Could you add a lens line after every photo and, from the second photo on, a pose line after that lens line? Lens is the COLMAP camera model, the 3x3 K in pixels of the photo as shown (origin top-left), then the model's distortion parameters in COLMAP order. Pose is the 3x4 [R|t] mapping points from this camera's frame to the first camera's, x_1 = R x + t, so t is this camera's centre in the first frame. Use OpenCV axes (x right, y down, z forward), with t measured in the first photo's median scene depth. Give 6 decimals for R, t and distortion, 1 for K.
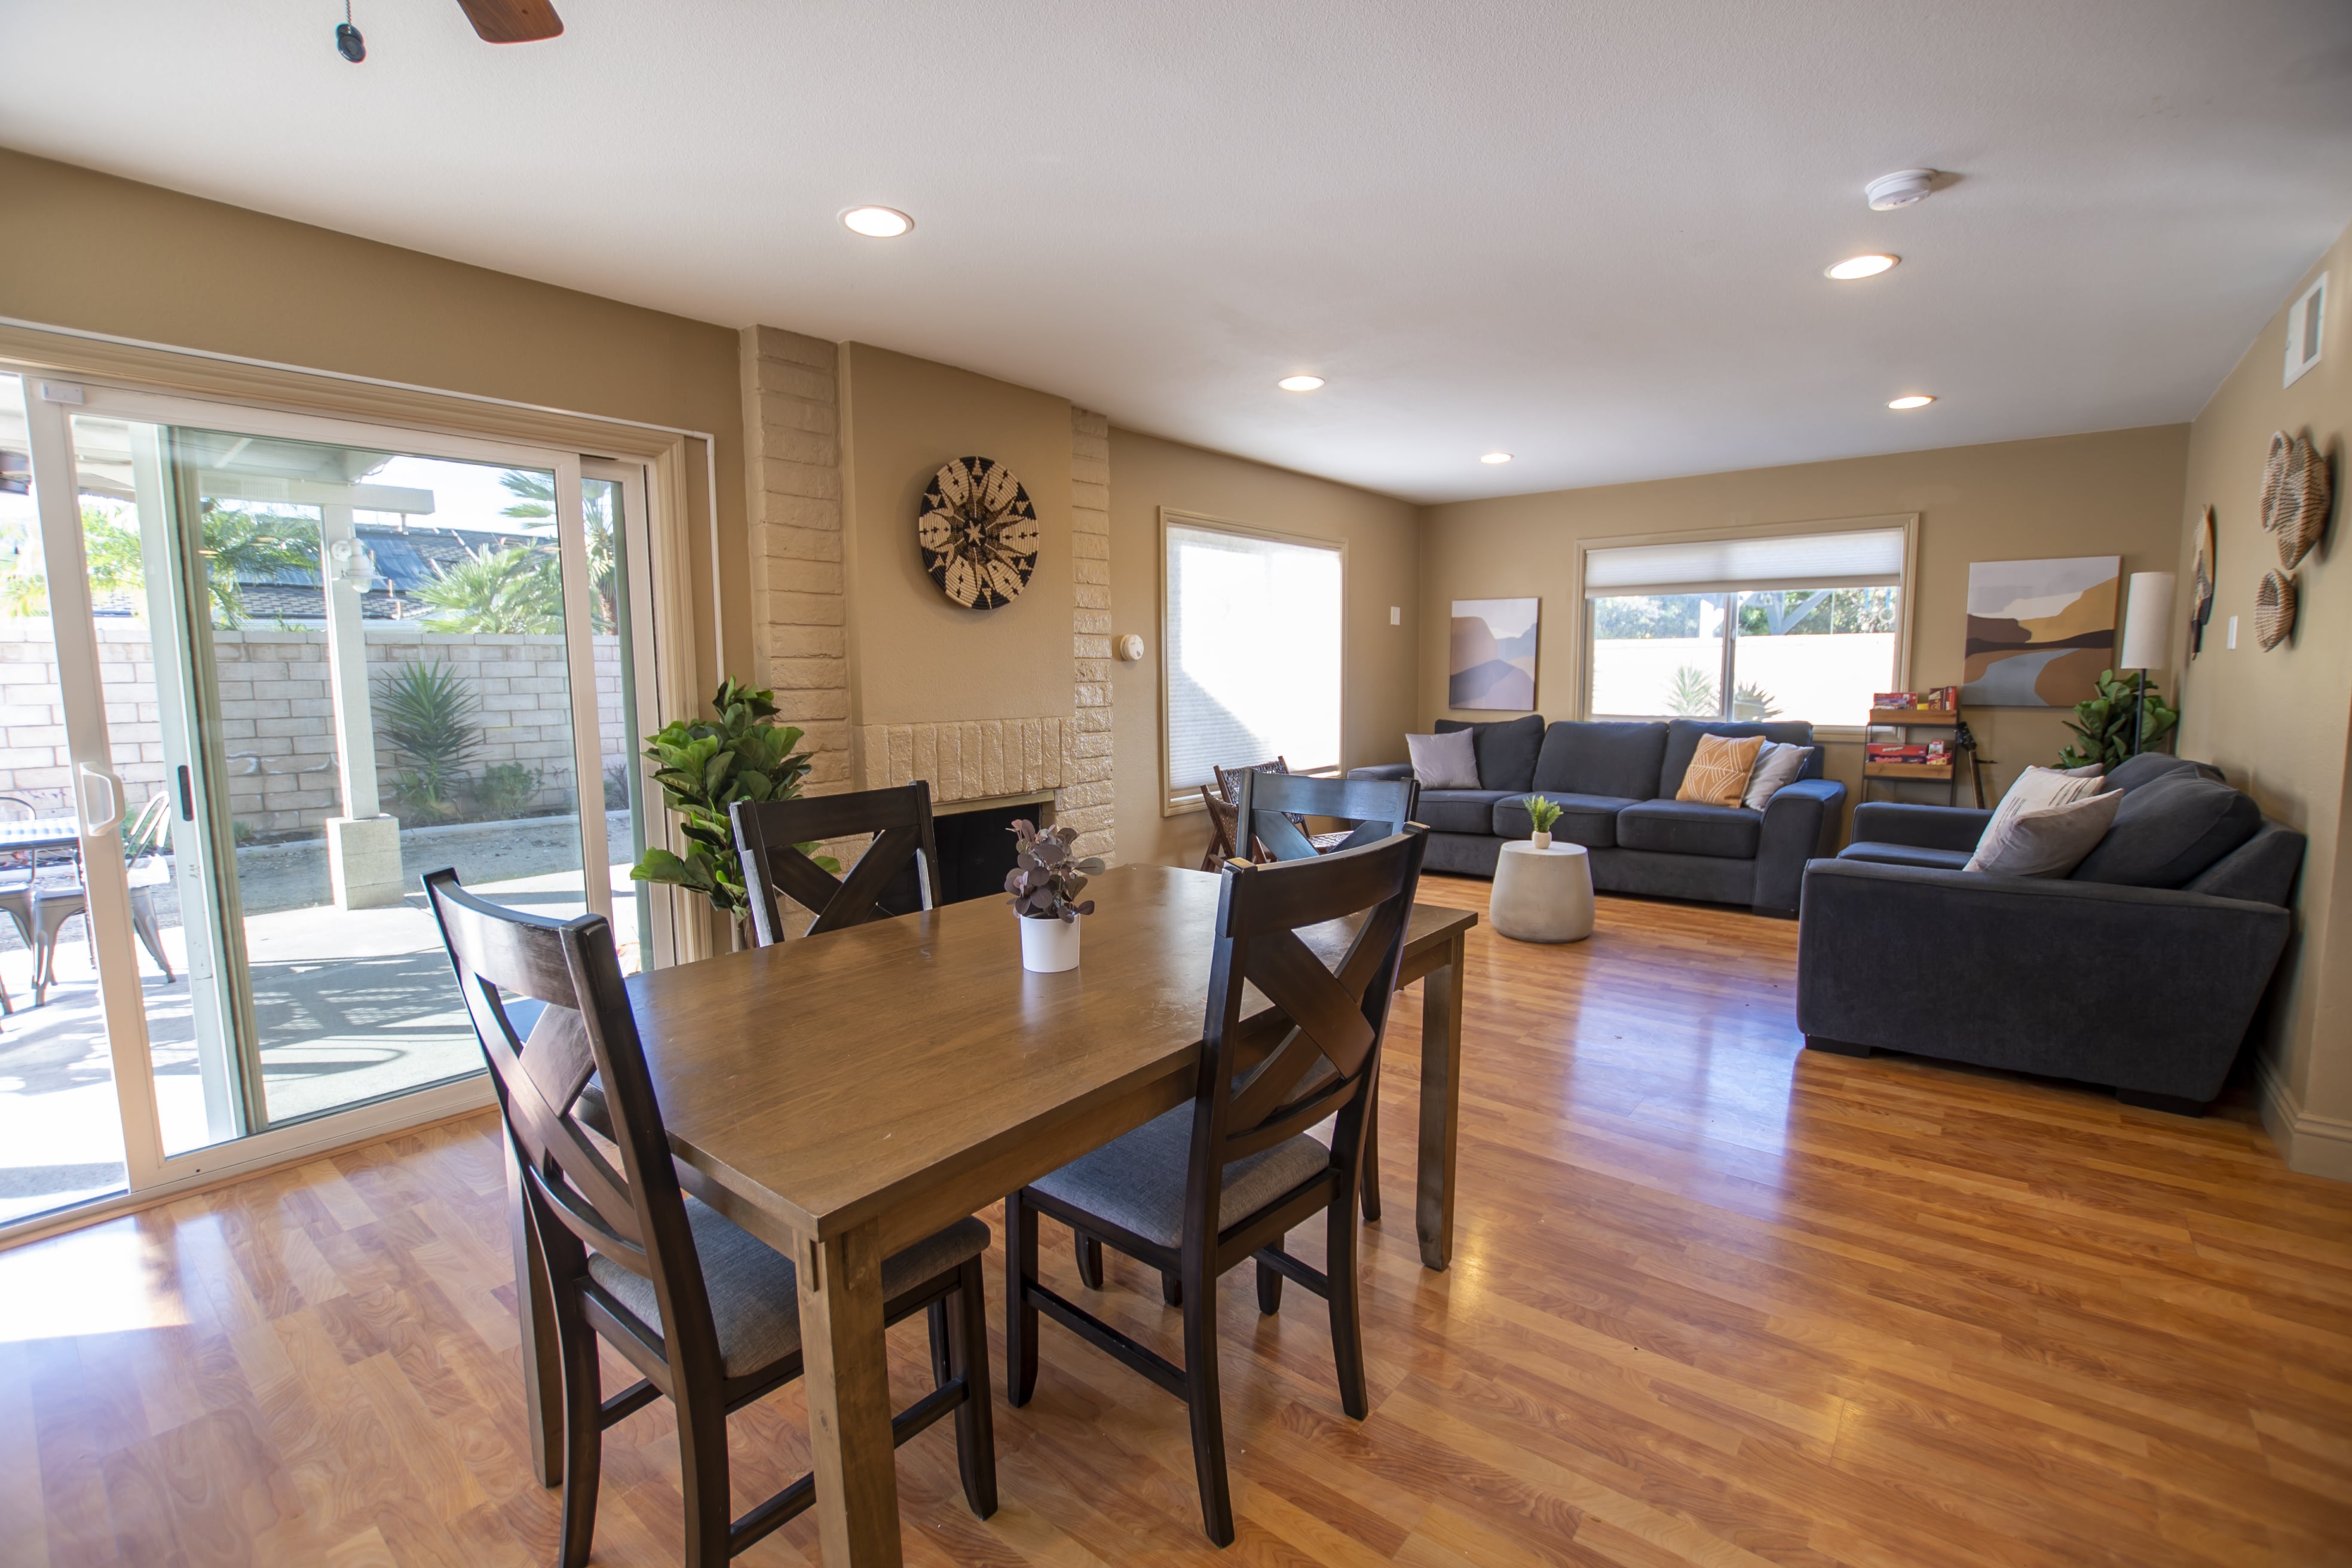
lens RADIAL K [[1097.0, 0, 1180.0], [0, 1097.0, 797.2], [0, 0, 1]] dist [-0.026299, 0.000181]
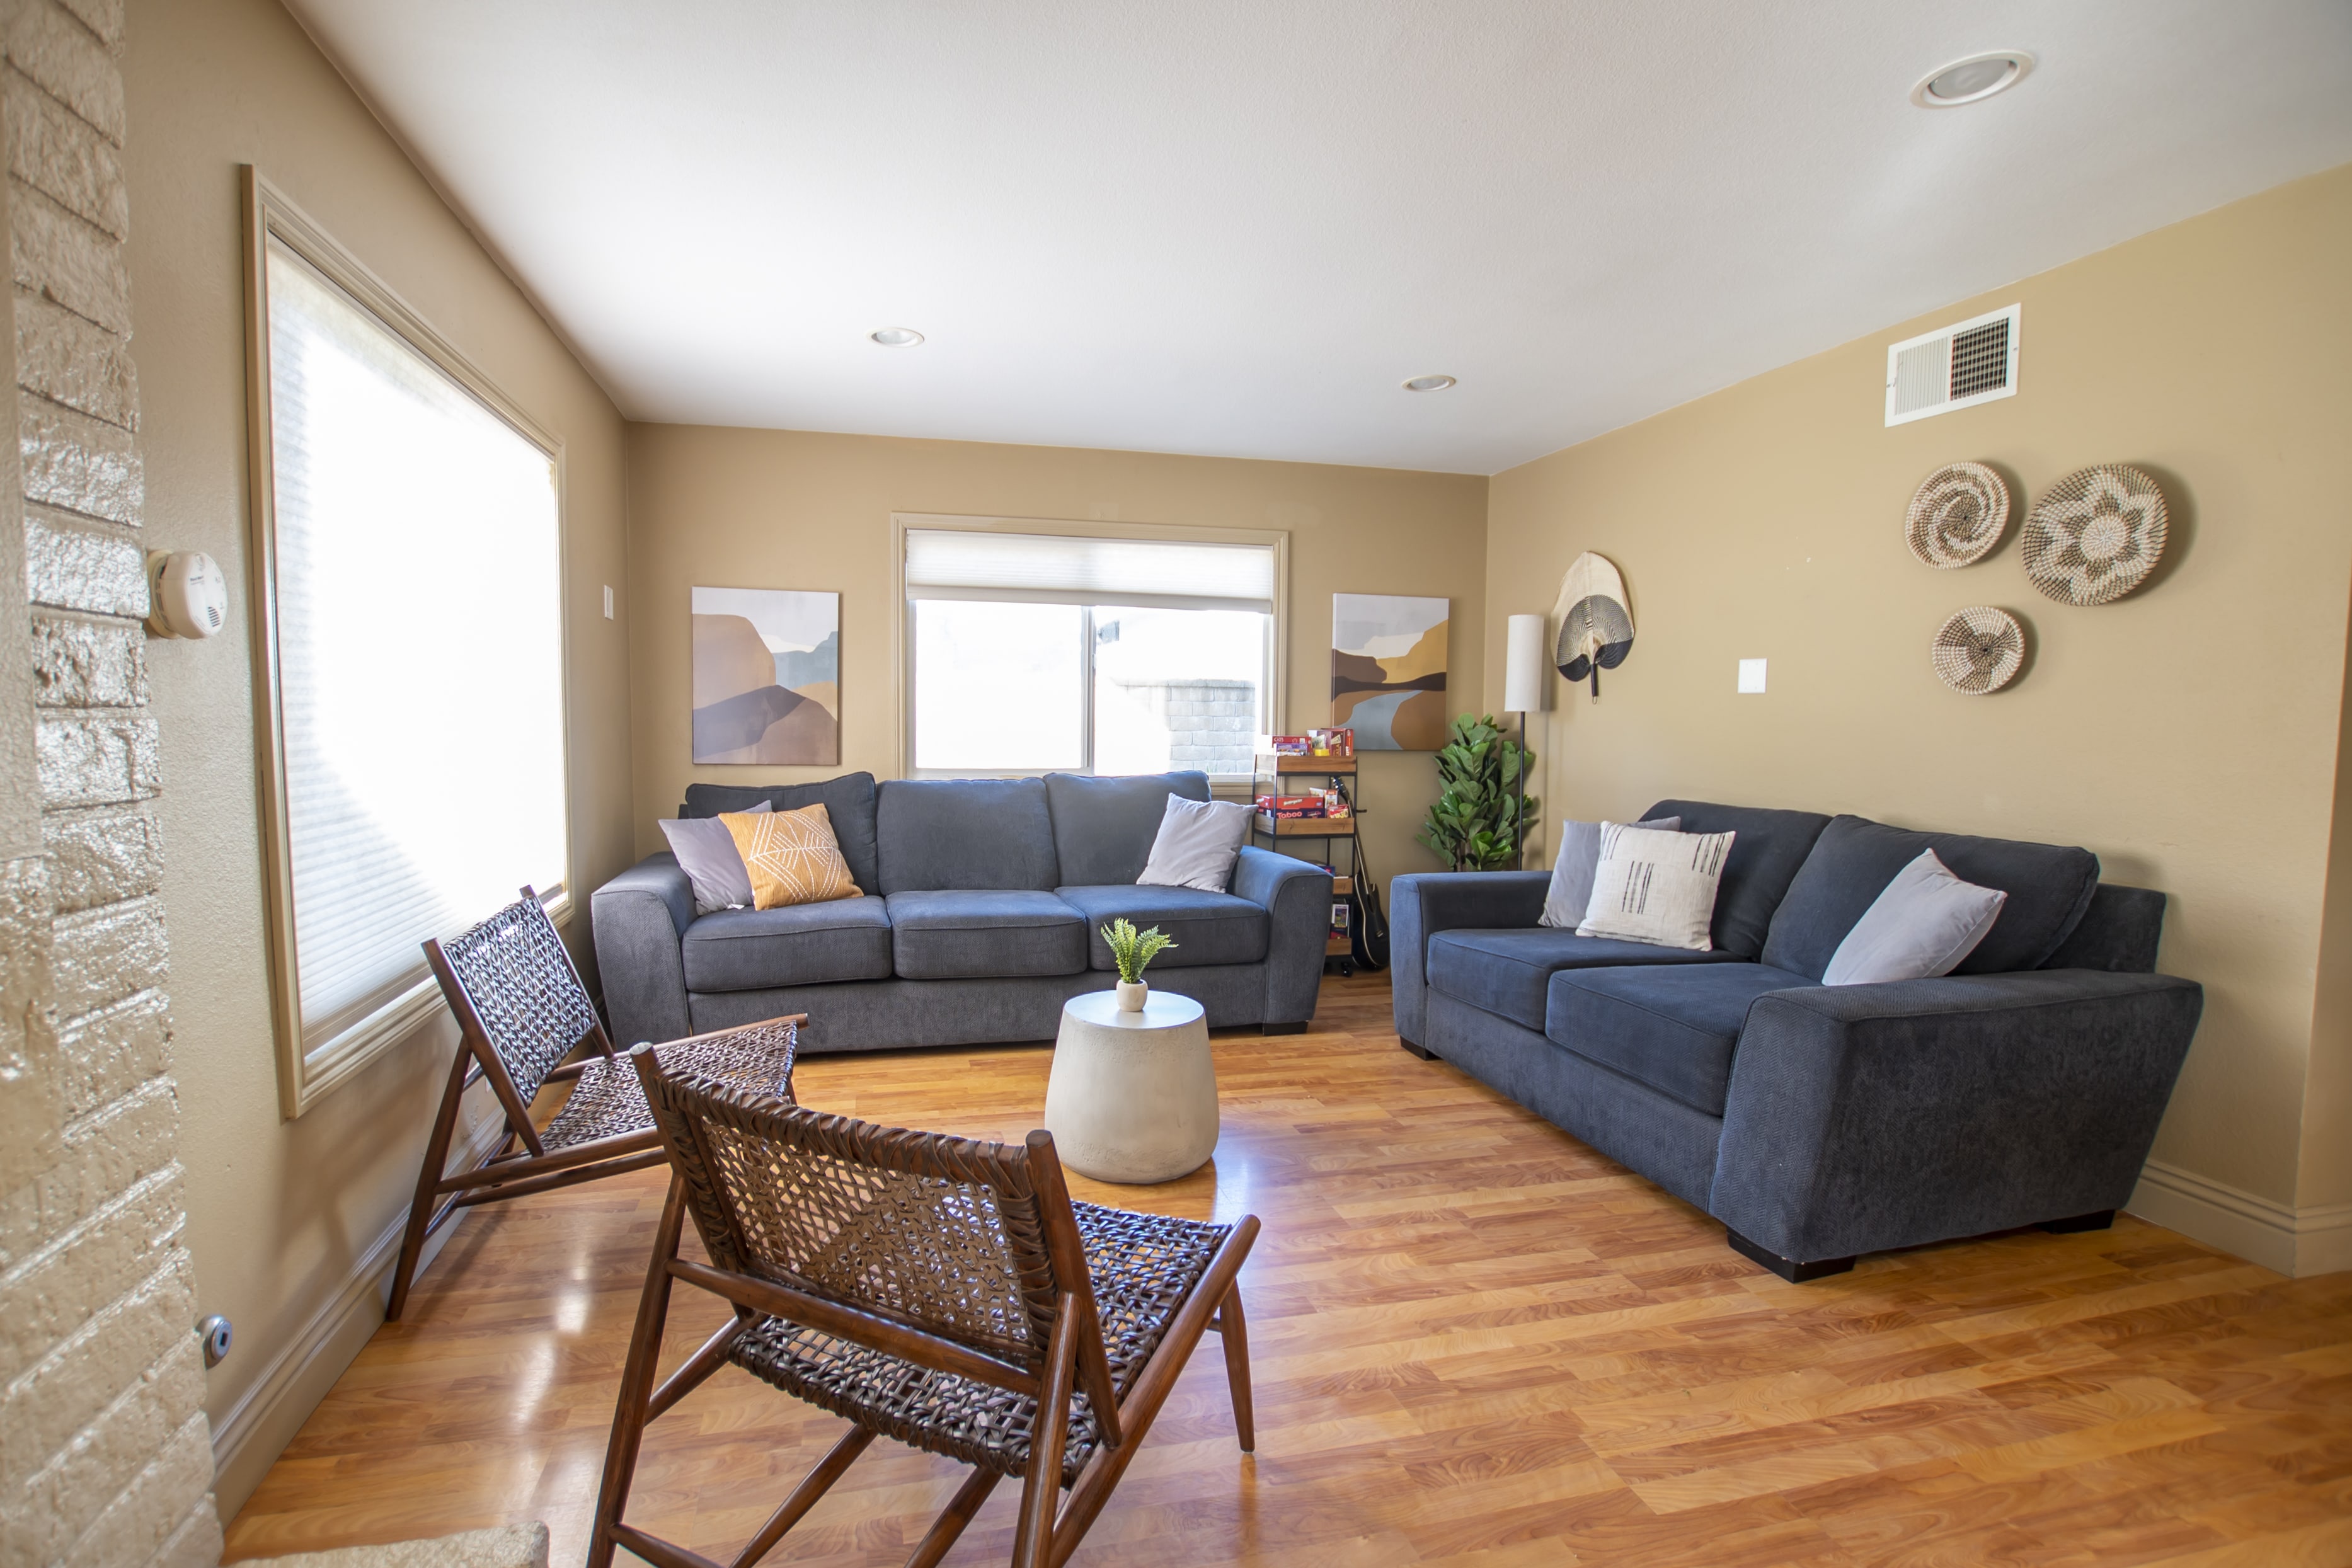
lens RADIAL K [[1134.1, 0, 1176.0], [0, 1134.1, 784.0], [0, 0, 1]] dist [-0.024706, 0.000462]
pose [[0.607648, -0.034485, 0.793458, -0.110475], [0.075197, 0.997067, -0.014253, -0.054879], [-0.790639, 0.068326, 0.608459, 0.546681]]
